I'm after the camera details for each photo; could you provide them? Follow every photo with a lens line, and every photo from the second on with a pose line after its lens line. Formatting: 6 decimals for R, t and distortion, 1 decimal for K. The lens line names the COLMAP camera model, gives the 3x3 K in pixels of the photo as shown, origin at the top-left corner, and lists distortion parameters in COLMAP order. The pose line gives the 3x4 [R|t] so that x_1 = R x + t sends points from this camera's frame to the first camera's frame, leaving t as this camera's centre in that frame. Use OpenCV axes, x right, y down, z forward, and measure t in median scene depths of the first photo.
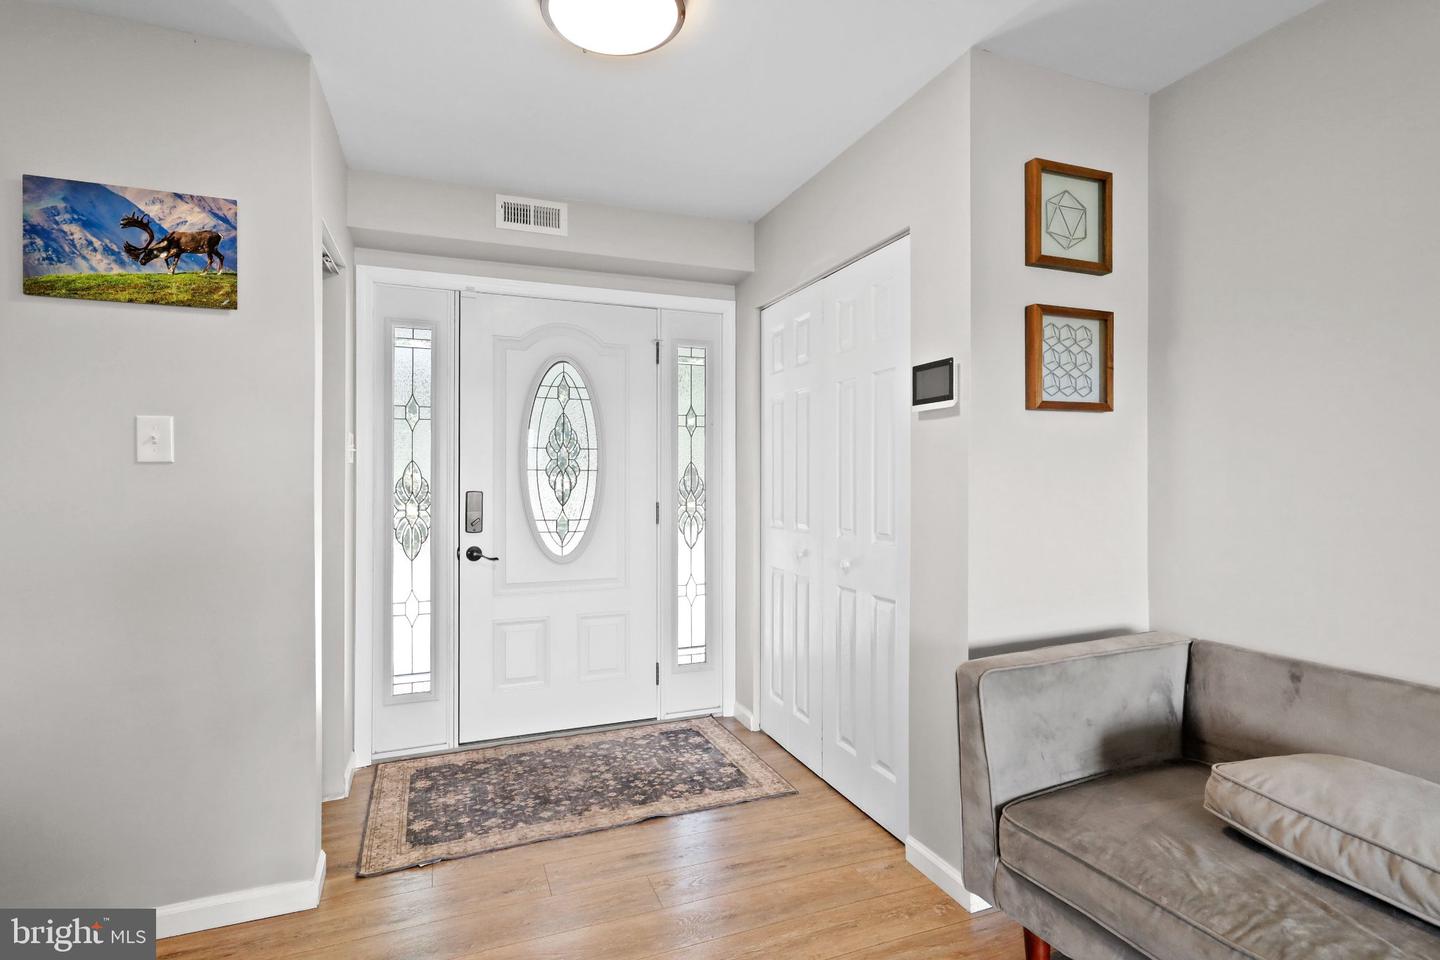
lens RADIAL K [[692.7, 0, 713.7], [0, 692.7, 476.3], [0, 0, 1]] dist [0.001455, 0.000227]
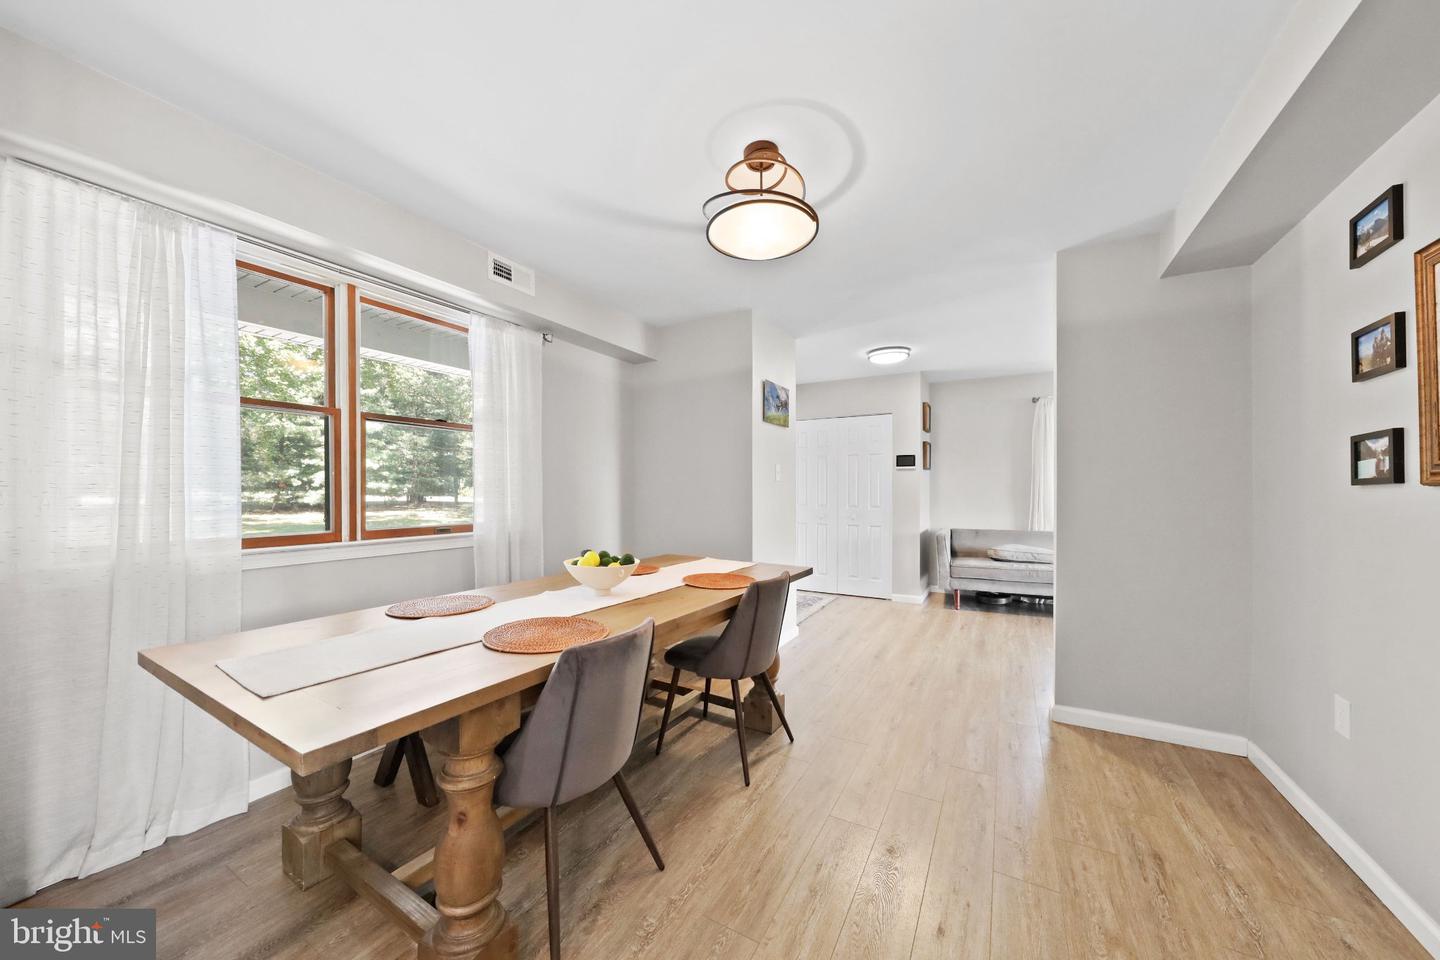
lens RADIAL K [[500.4, 0, 717.3], [0, 500.4, 485.1], [0, 0, 1]] dist [-0.000983, -0.000010]
pose [[0.783636, 0.007614, 0.621174, -2.144517], [-0.005191, 0.999970, -0.005709, 0.006234], [-0.621199, 0.001249, 0.783652, -0.414457]]
